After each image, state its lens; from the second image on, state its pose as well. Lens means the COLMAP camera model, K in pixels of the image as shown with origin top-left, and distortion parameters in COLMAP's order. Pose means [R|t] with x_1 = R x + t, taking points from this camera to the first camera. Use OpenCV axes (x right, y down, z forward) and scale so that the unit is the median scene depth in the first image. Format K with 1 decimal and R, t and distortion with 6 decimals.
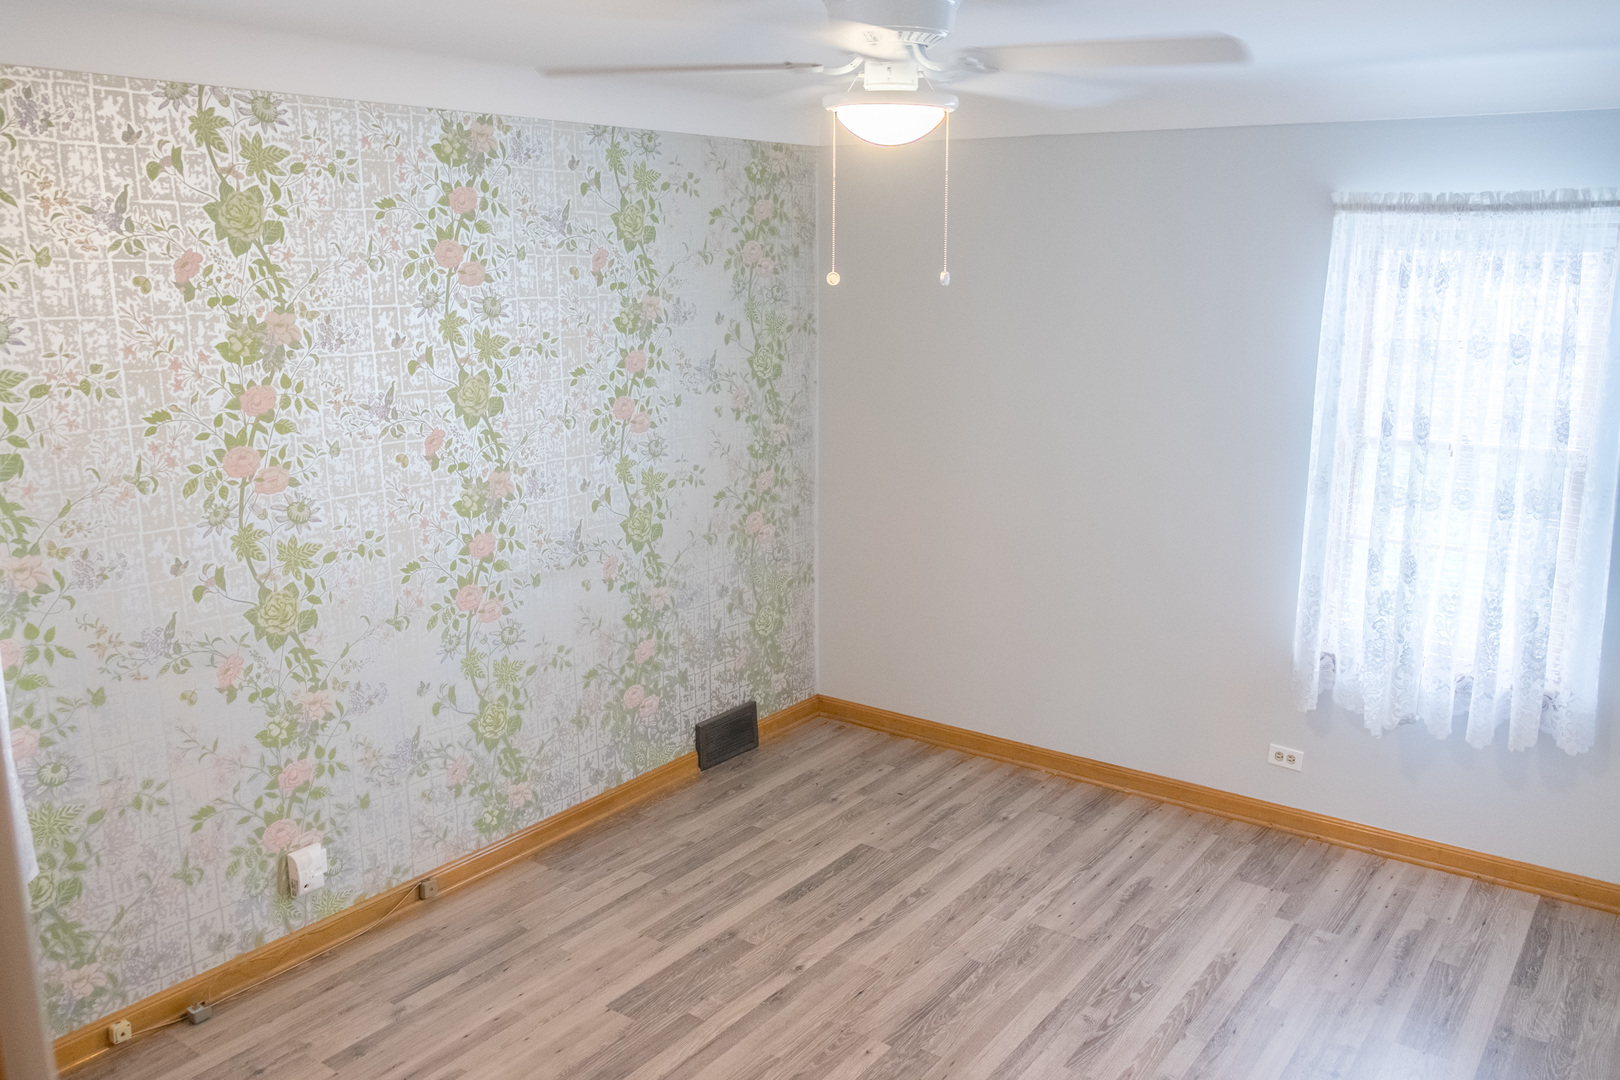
lens RADIAL K [[1340.2, 0, 810.0], [0, 1340.2, 540.0], [0, 0, 1]] dist [-0.013637, -0.002744]
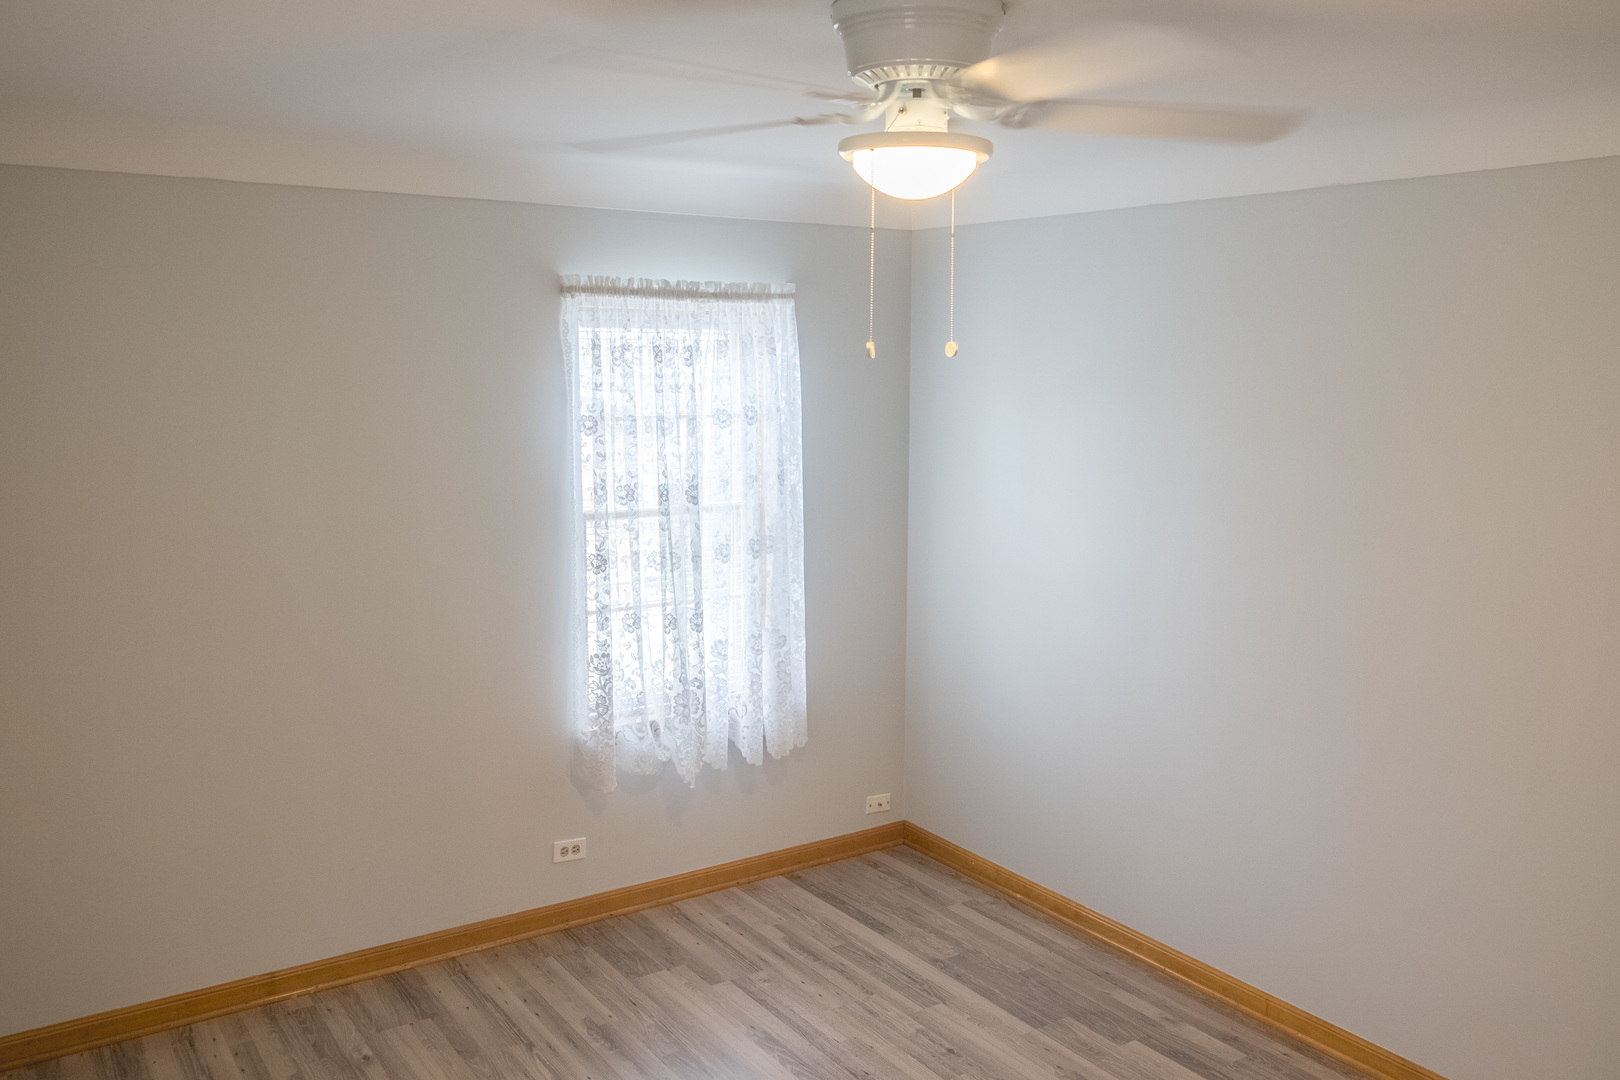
lens RADIAL K [[1340.2, 0, 810.0], [0, 1340.2, 540.0], [0, 0, 1]] dist [-0.013637, -0.002744]
pose [[0.327386, -0.123185, 0.936827, -0.530334], [0.197451, 0.978496, 0.059662, -0.091312], [-0.924030, 0.165445, 0.344668, 0.532108]]
